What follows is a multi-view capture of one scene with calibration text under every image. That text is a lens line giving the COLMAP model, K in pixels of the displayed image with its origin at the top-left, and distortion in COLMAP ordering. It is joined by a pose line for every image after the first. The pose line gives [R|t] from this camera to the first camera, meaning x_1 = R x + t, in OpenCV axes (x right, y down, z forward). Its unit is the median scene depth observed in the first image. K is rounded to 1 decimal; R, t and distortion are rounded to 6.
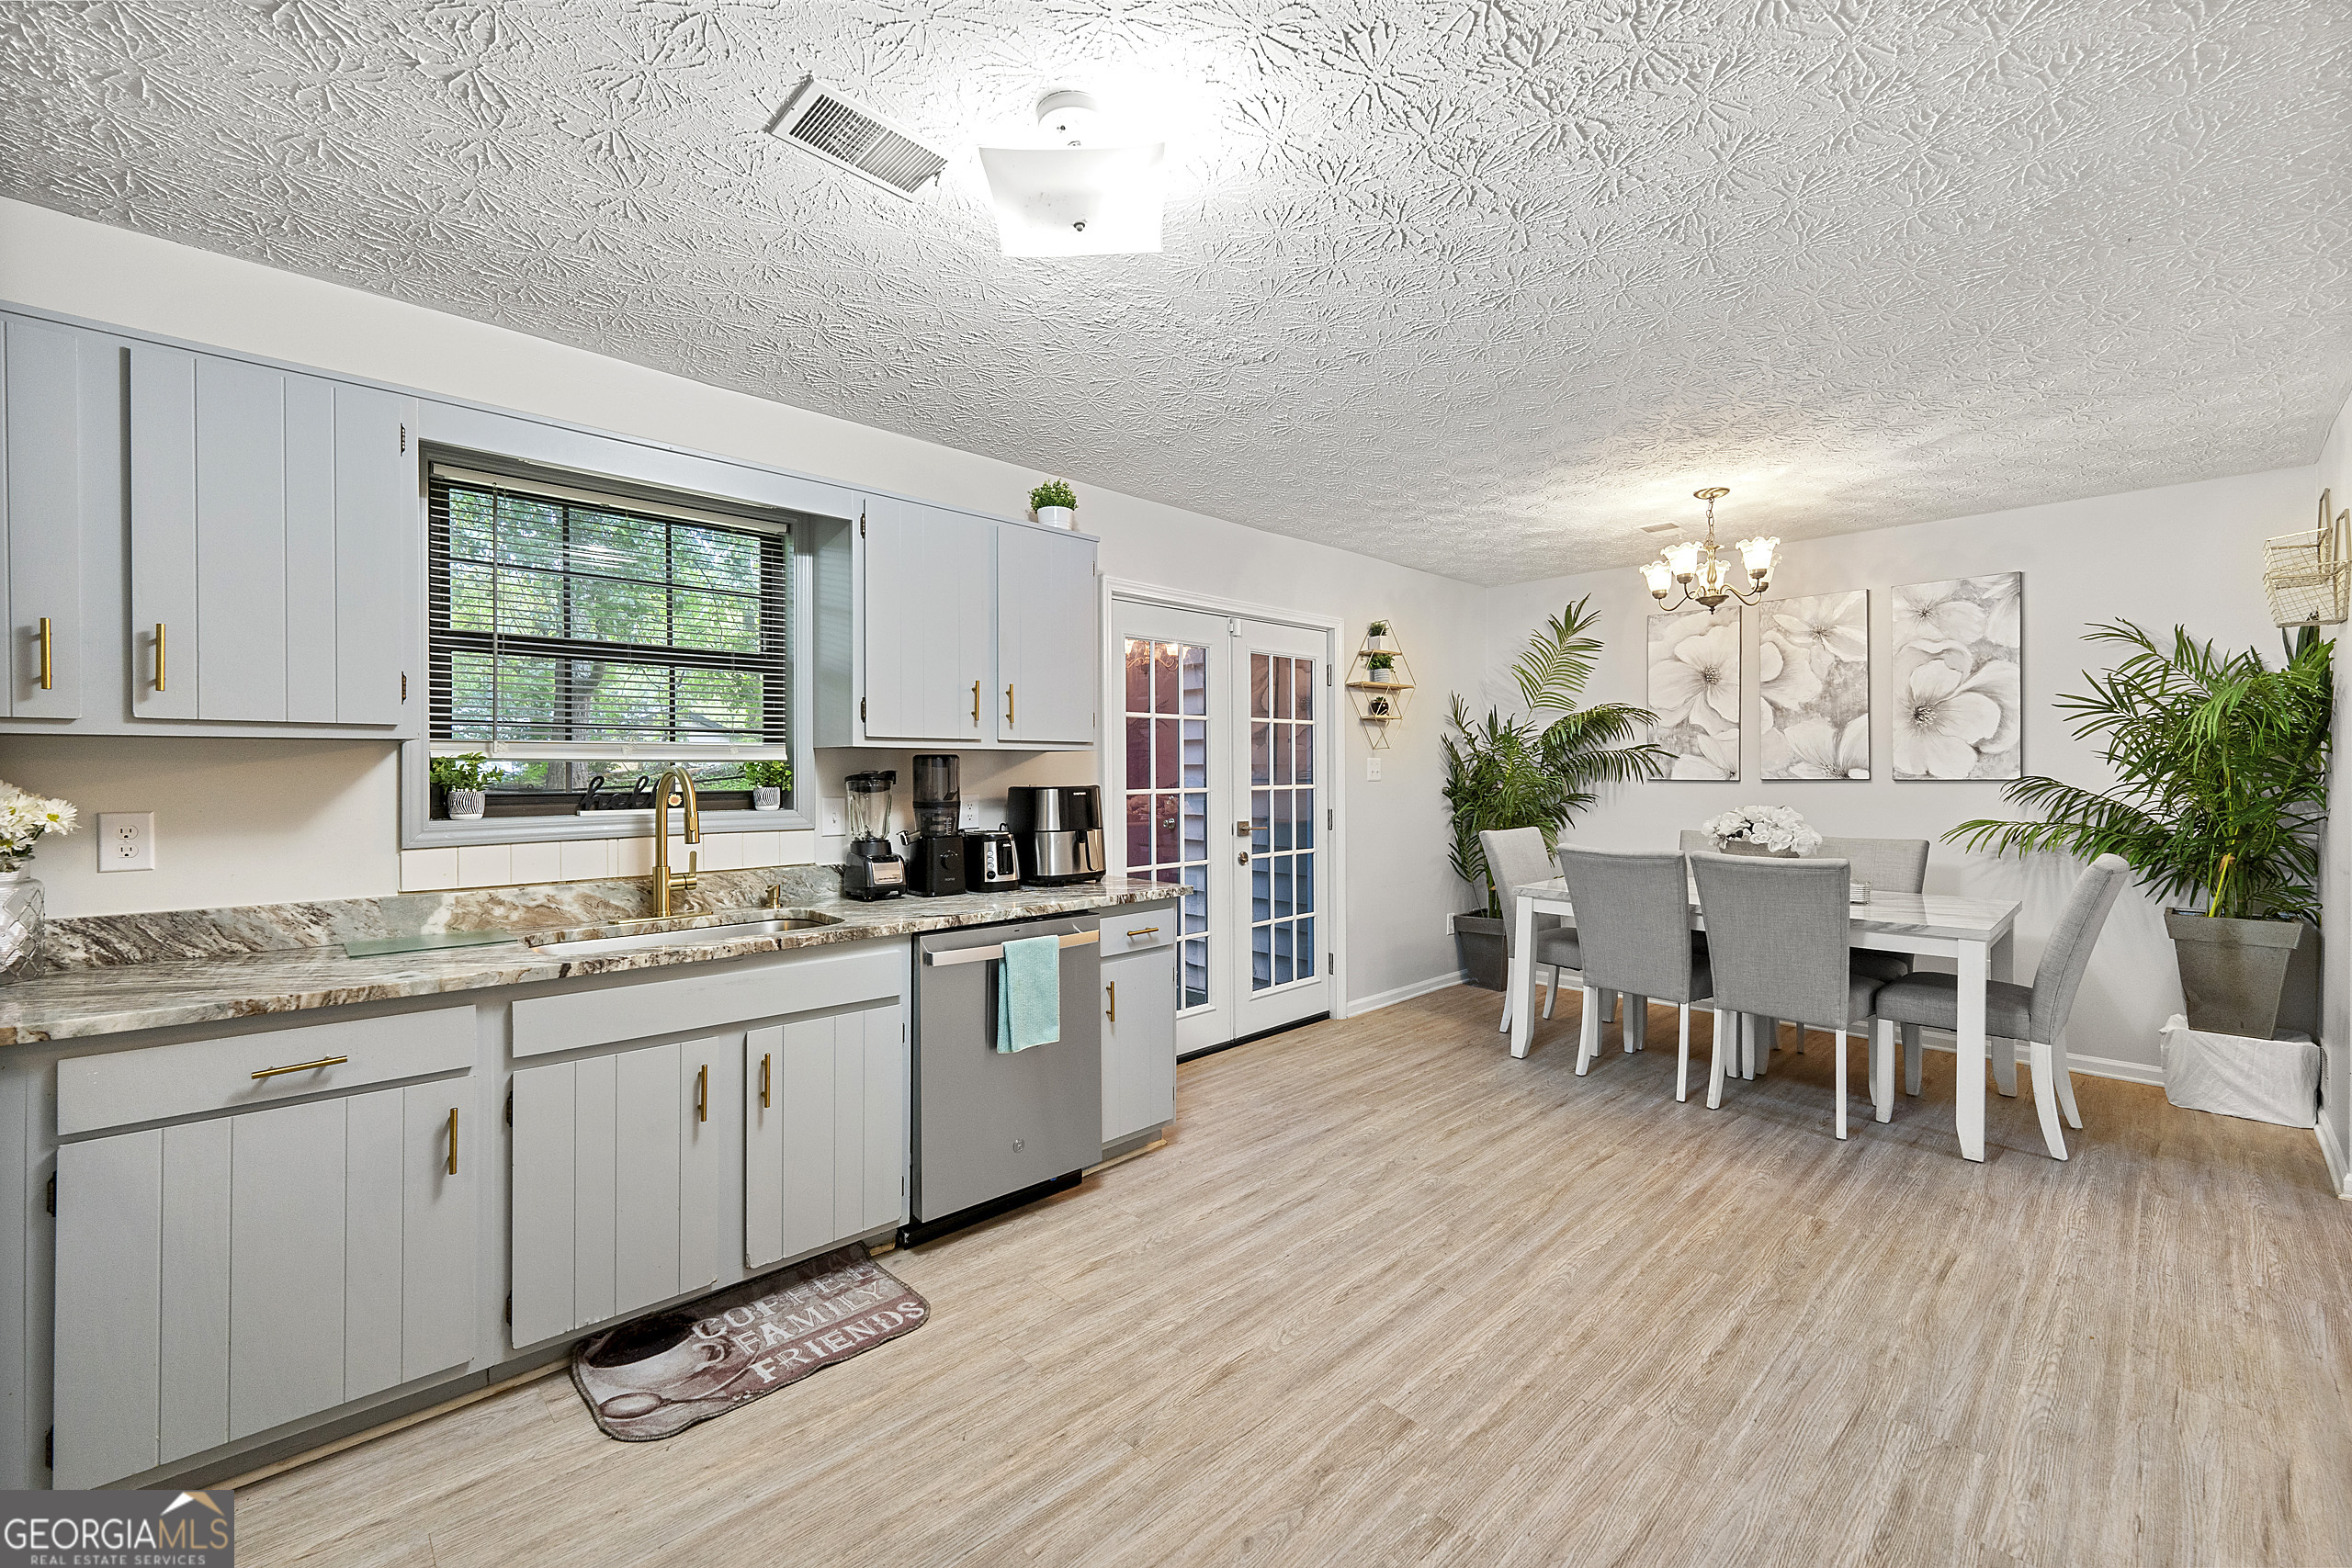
lens RADIAL K [[946.6, 0, 1174.0], [0, 946.6, 781.5], [0, 0, 1]] dist [-0.001392, -0.000219]
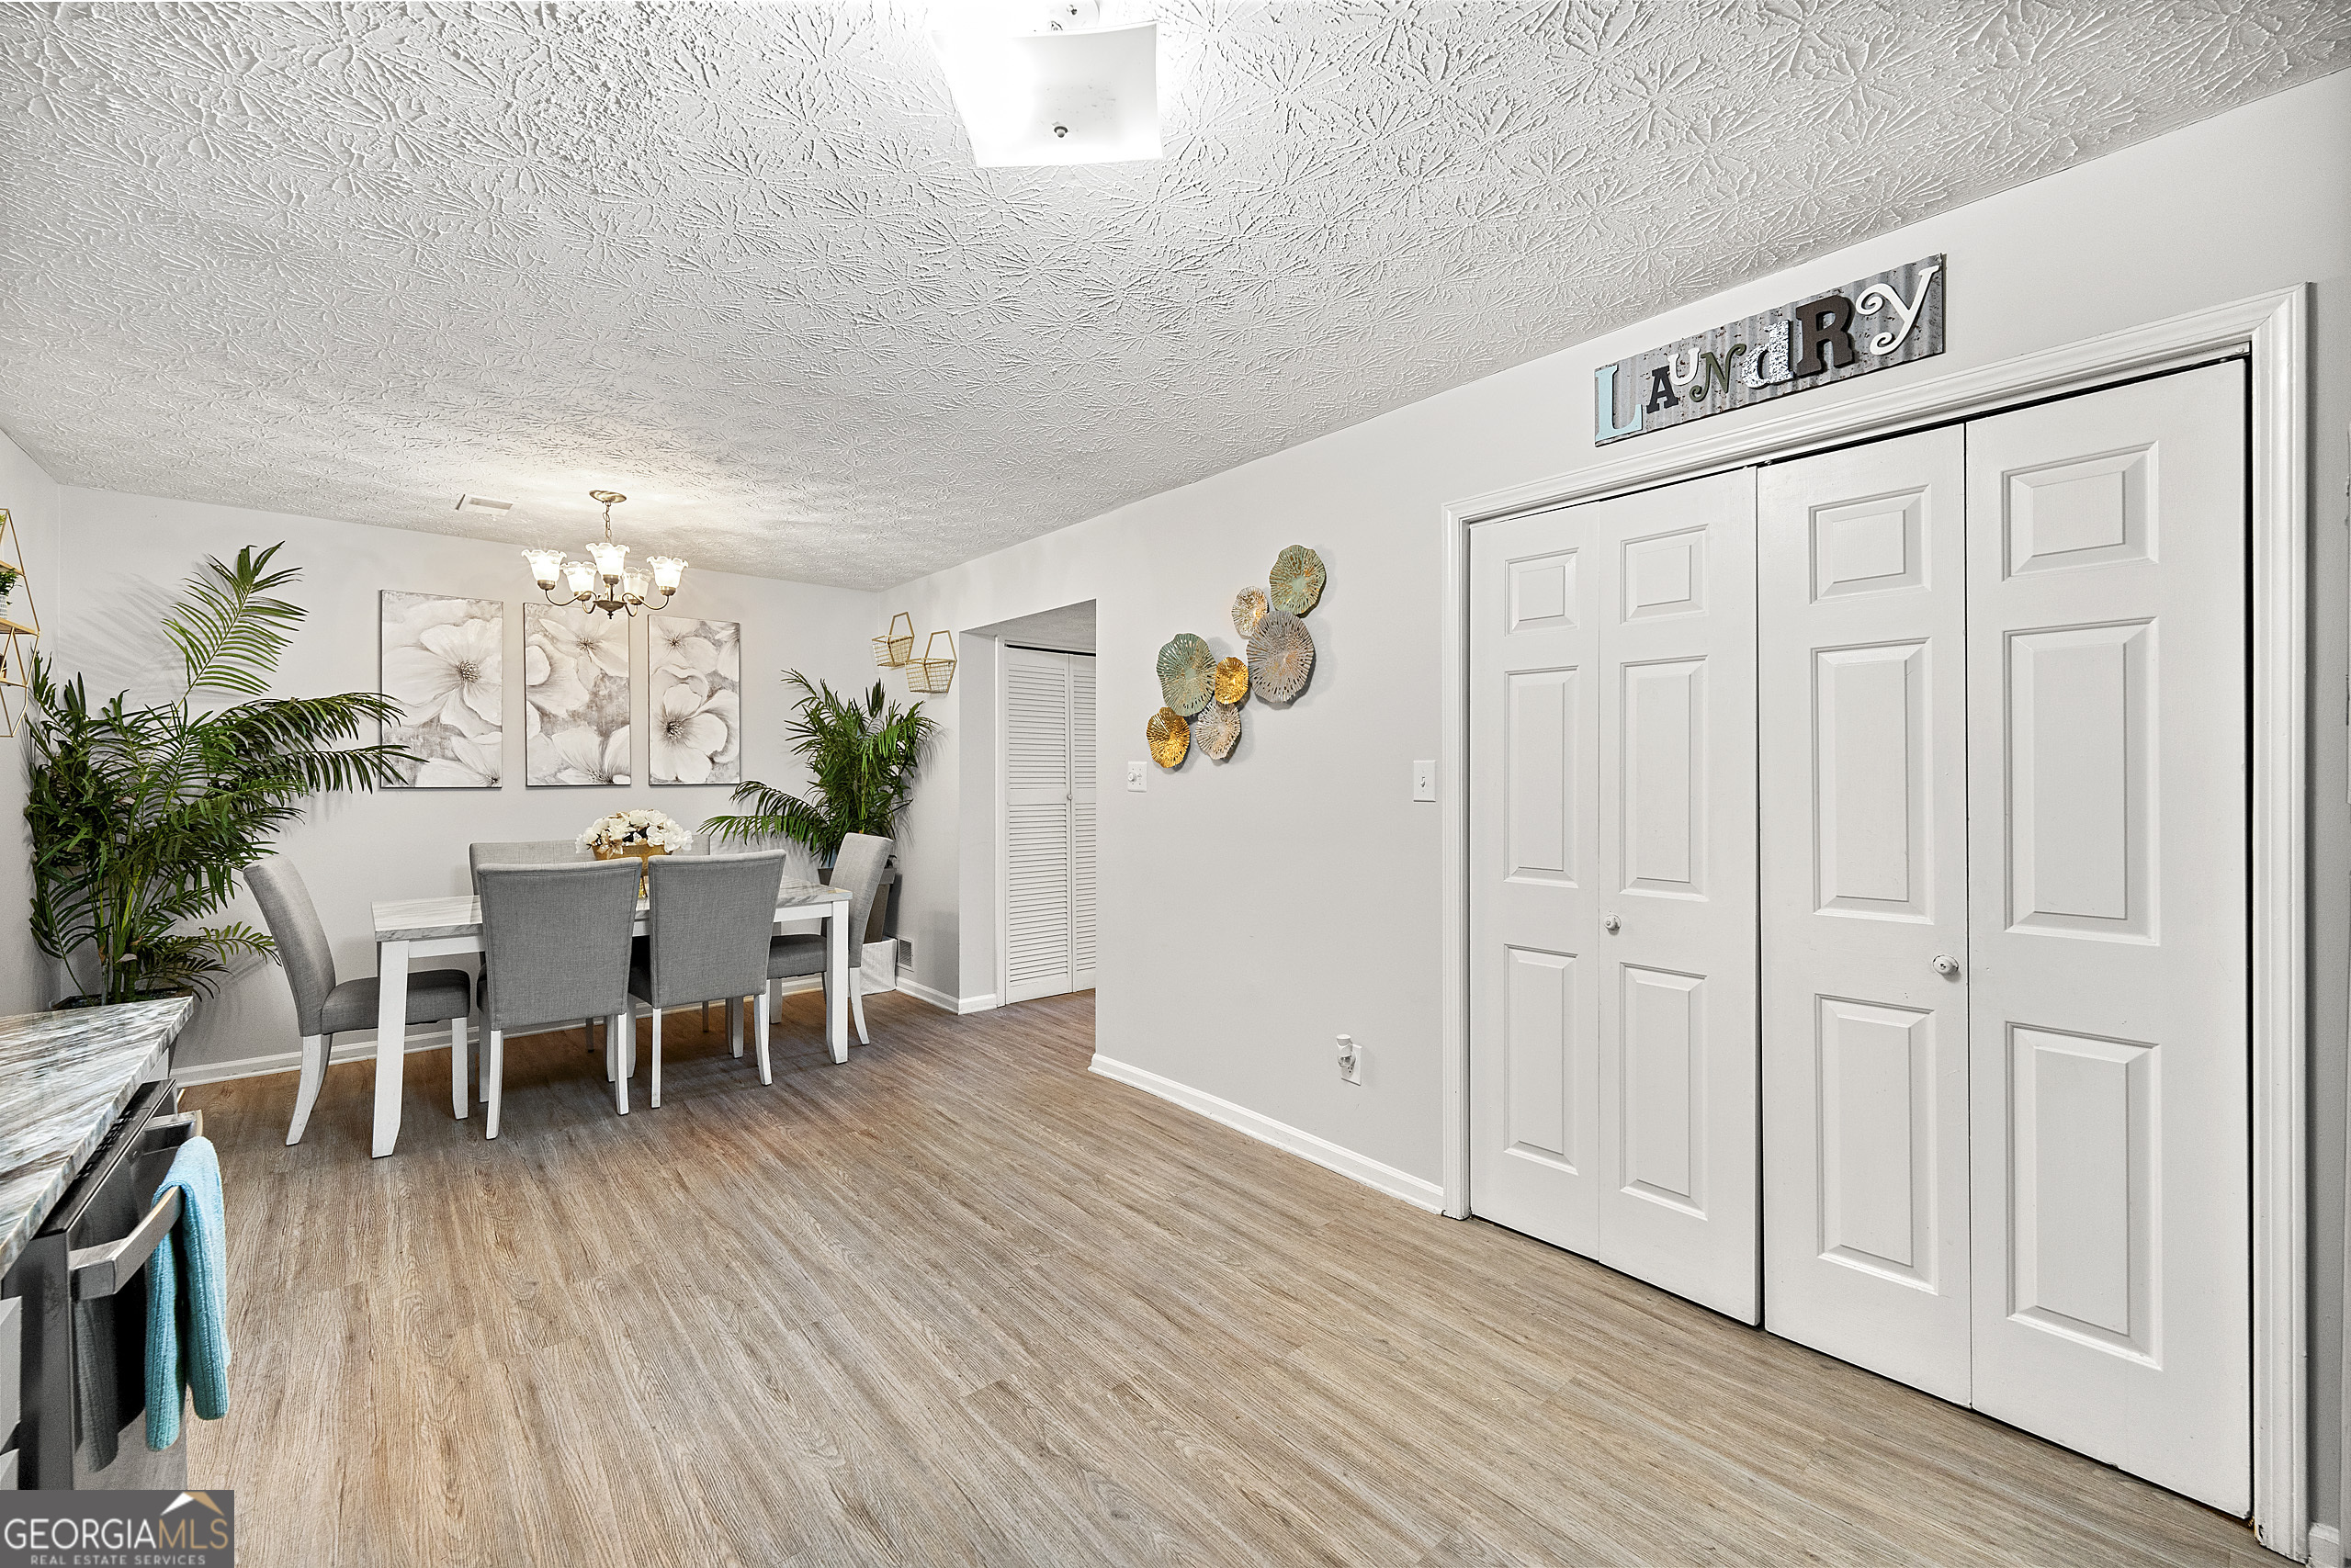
lens RADIAL K [[946.2, 0, 1173.9], [0, 946.2, 789.2], [0, 0, 1]] dist [-0.001392, -0.000219]
pose [[0.051015, -0.013777, 0.998603, -0.412614], [0.011509, 0.999847, 0.013206, -0.005160], [-0.998632, 0.010819, 0.051166, 0.378731]]
